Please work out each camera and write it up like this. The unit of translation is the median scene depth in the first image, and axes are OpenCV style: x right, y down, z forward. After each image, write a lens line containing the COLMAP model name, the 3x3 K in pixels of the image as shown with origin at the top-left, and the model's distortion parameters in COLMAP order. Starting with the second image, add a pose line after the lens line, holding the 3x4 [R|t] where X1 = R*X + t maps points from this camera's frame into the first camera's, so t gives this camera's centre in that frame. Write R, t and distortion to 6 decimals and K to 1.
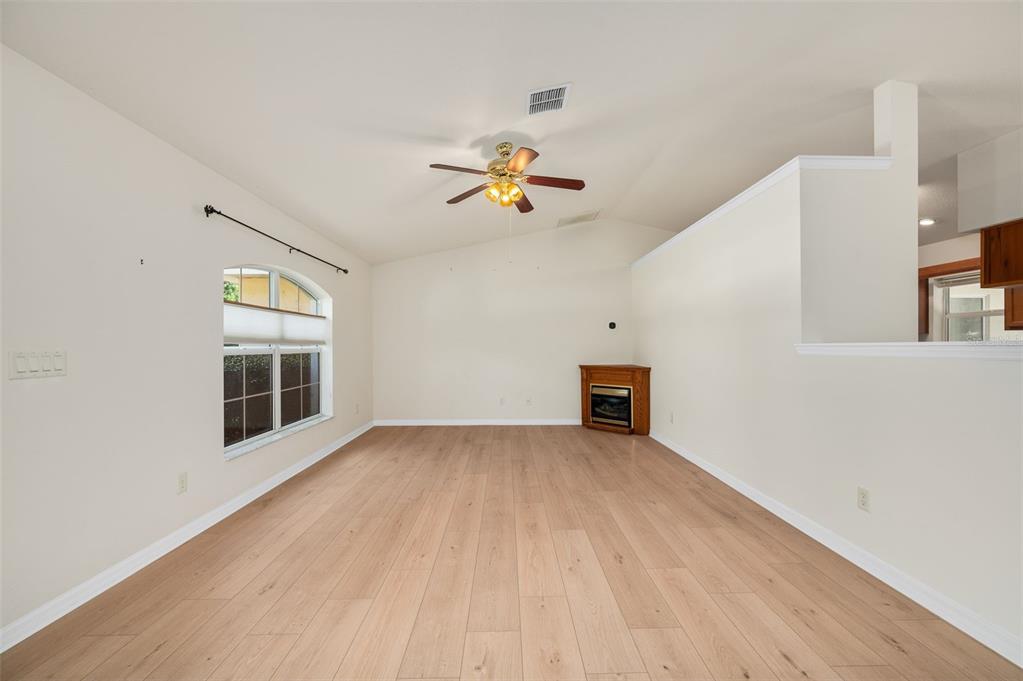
lens RADIAL K [[401.0, 0, 514.5], [0, 401.0, 349.1], [0, 0, 1]] dist [-0.000293, -0.000100]
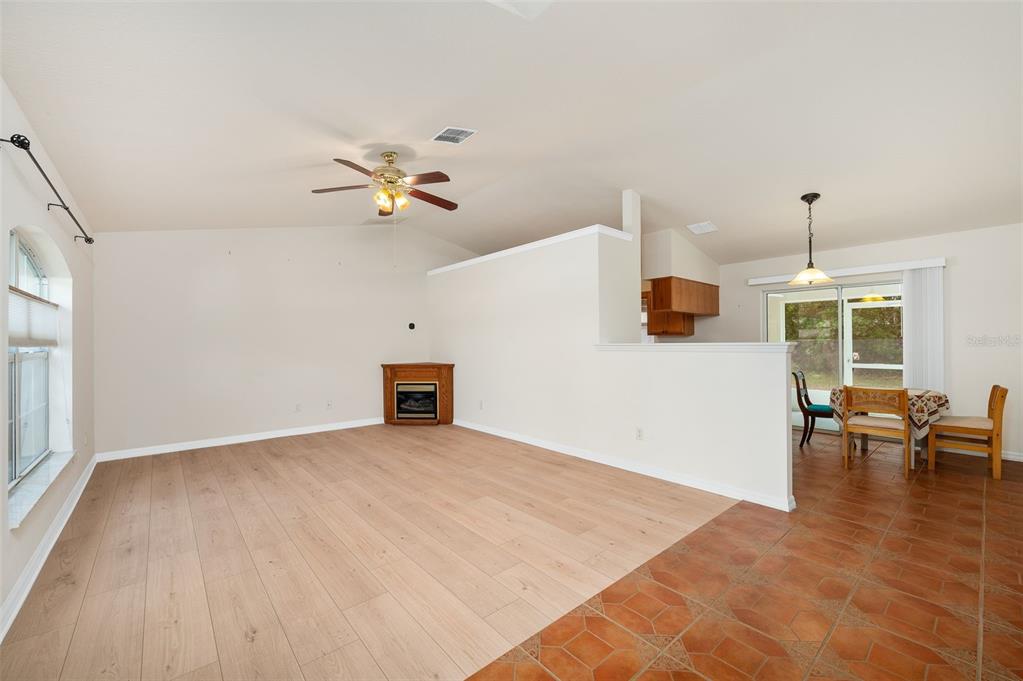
lens RADIAL K [[407.3, 0, 513.8], [0, 407.3, 344.6], [0, 0, 1]] dist [-0.000617, -0.000047]
pose [[0.773243, -0.005390, 0.634087, -0.364733], [0.010128, 0.999941, -0.003851, -0.004733], [-0.634029, 0.009399, 0.773252, -0.013152]]
